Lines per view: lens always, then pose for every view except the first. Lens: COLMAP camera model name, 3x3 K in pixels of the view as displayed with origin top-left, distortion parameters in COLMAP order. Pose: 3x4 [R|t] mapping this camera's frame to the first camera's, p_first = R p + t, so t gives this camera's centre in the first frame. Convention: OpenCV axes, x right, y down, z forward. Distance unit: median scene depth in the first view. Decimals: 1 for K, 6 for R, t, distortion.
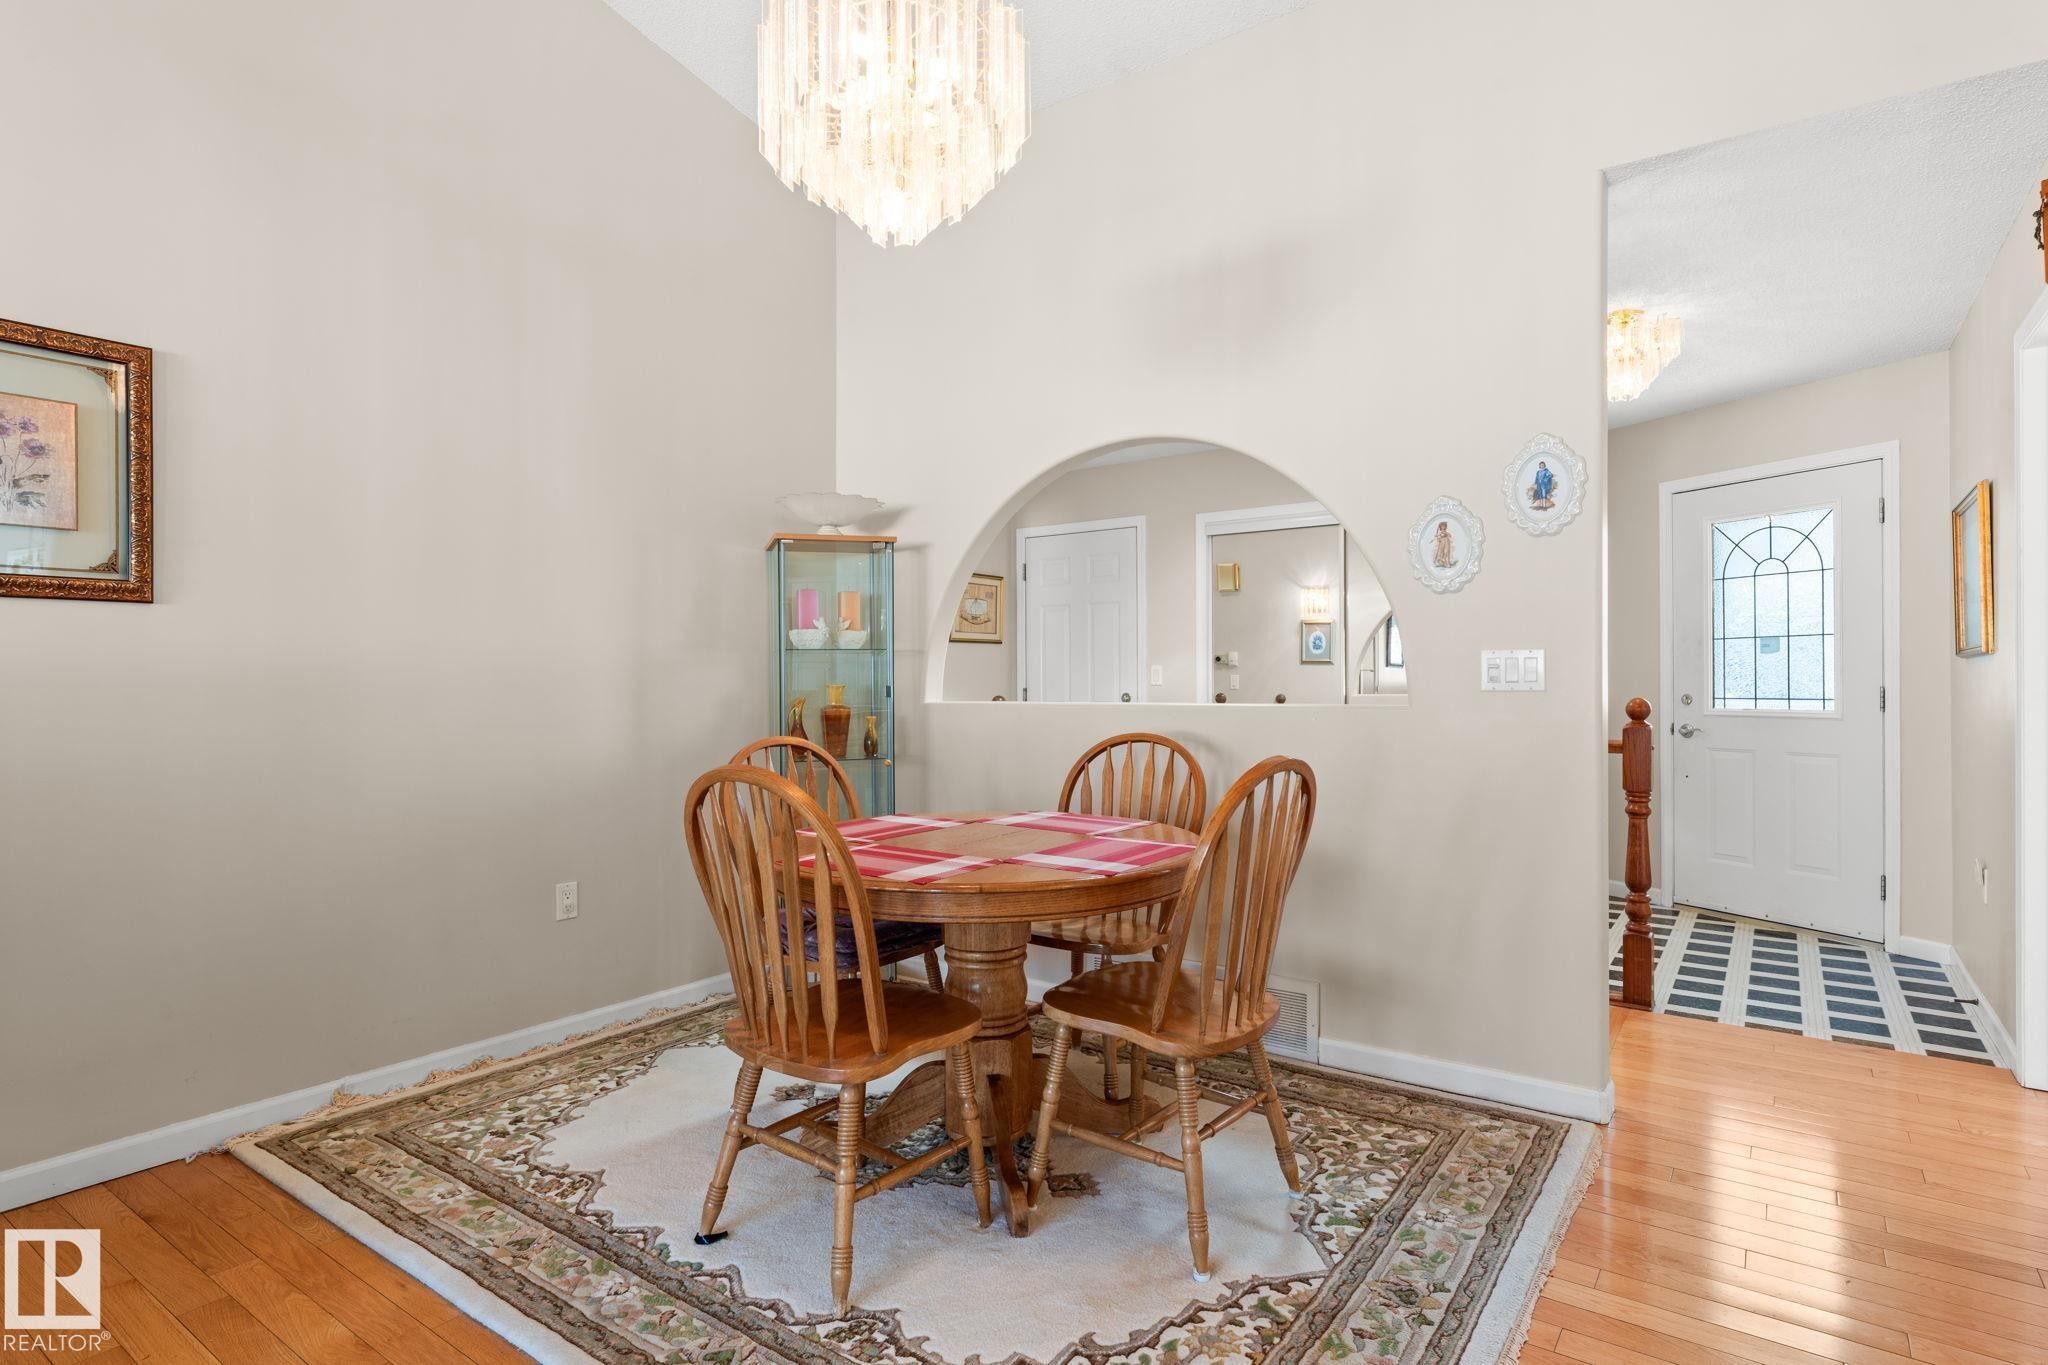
lens RADIAL K [[1059.9, 0, 1020.5], [0, 1059.9, 676.2], [0, 0, 1]] dist [0.002068, -0.000222]
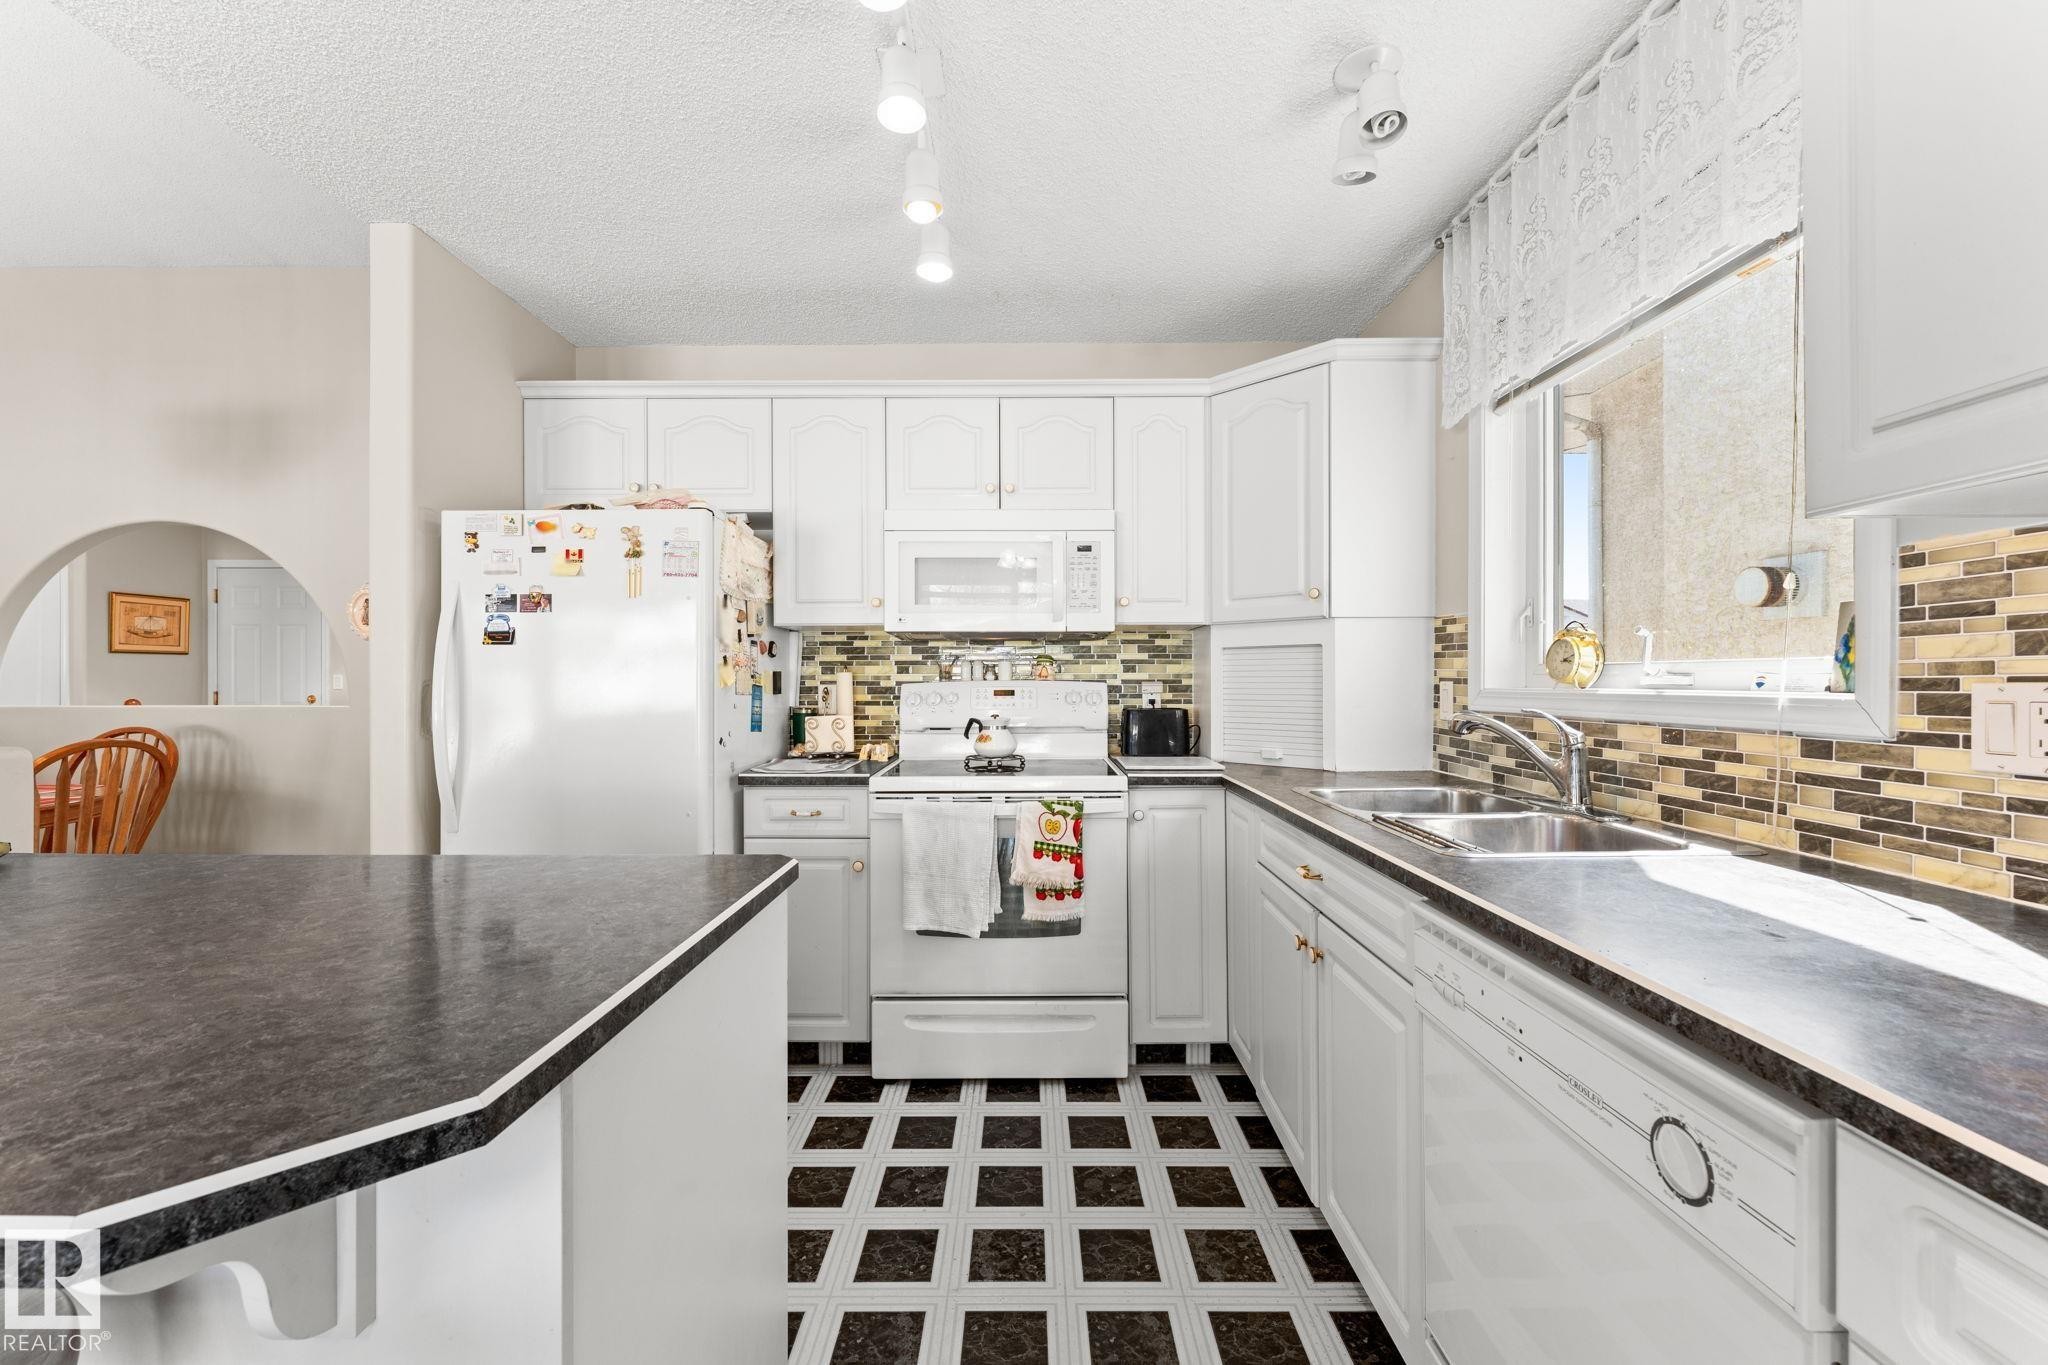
lens RADIAL K [[813.0, 0, 1023.8], [0, 813.0, 682.8], [0, 0, 1]] dist [0.000442, 0.000228]
pose [[0.812760, 0.001585, 0.582597, 0.423489], [-0.005866, 0.999968, 0.005463, -0.020274], [-0.582570, -0.007857, 0.812743, -0.570552]]
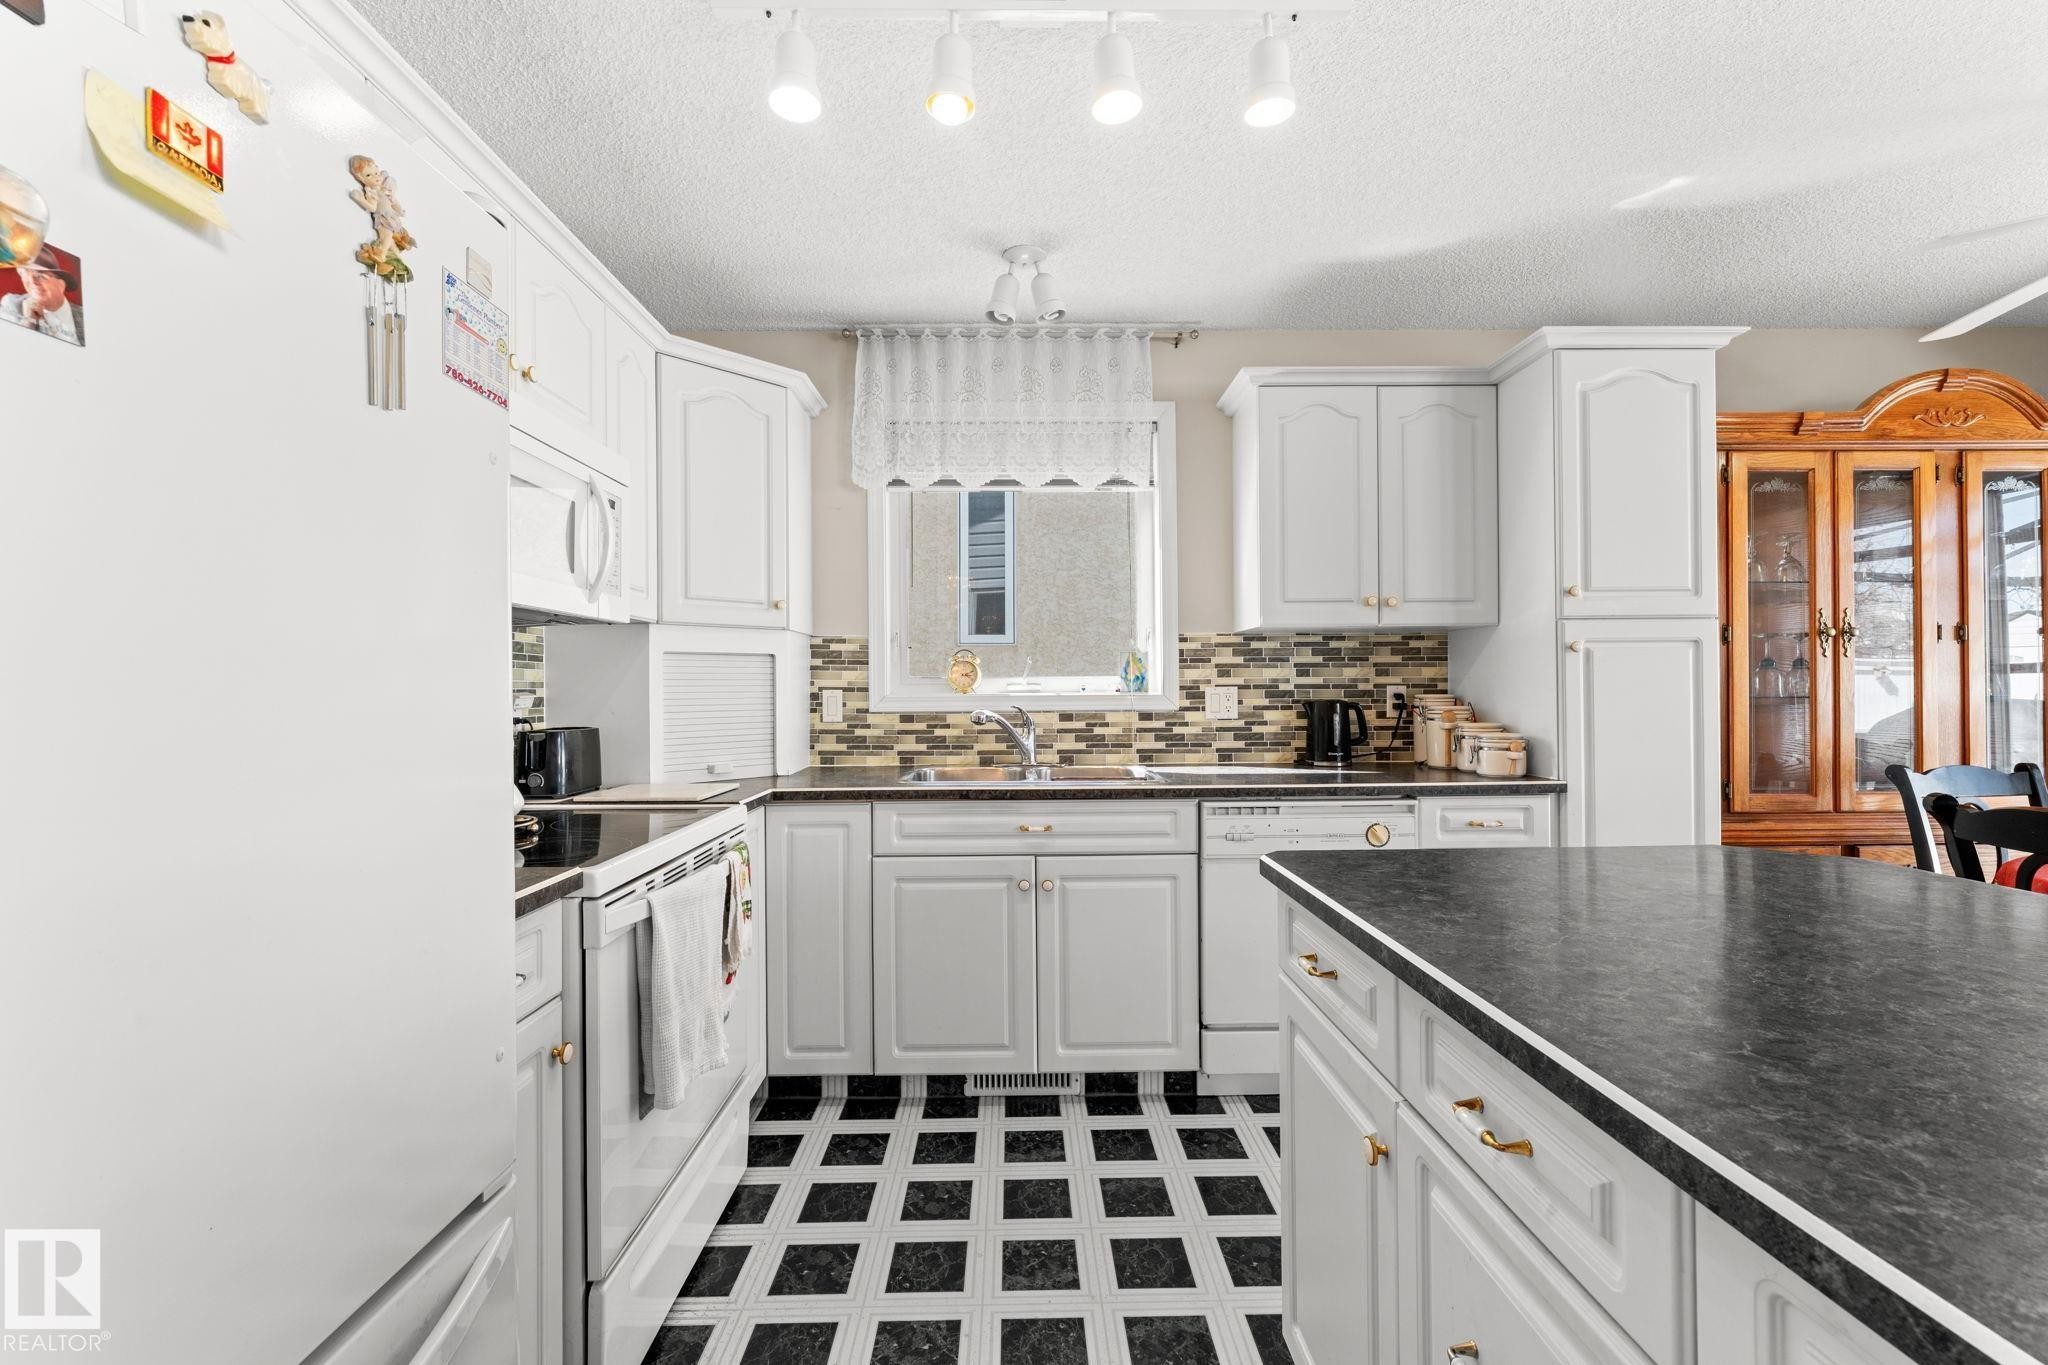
lens RADIAL K [[858.7, 0, 1028.5], [0, 858.7, 682.4], [0, 0, 1]] dist [0.004295, -0.001307]
pose [[-0.597687, 0.016667, 0.801556, 0.289619], [0.005511, 0.999846, -0.016681, -0.011806], [-0.801711, -0.005553, -0.597687, 0.141191]]
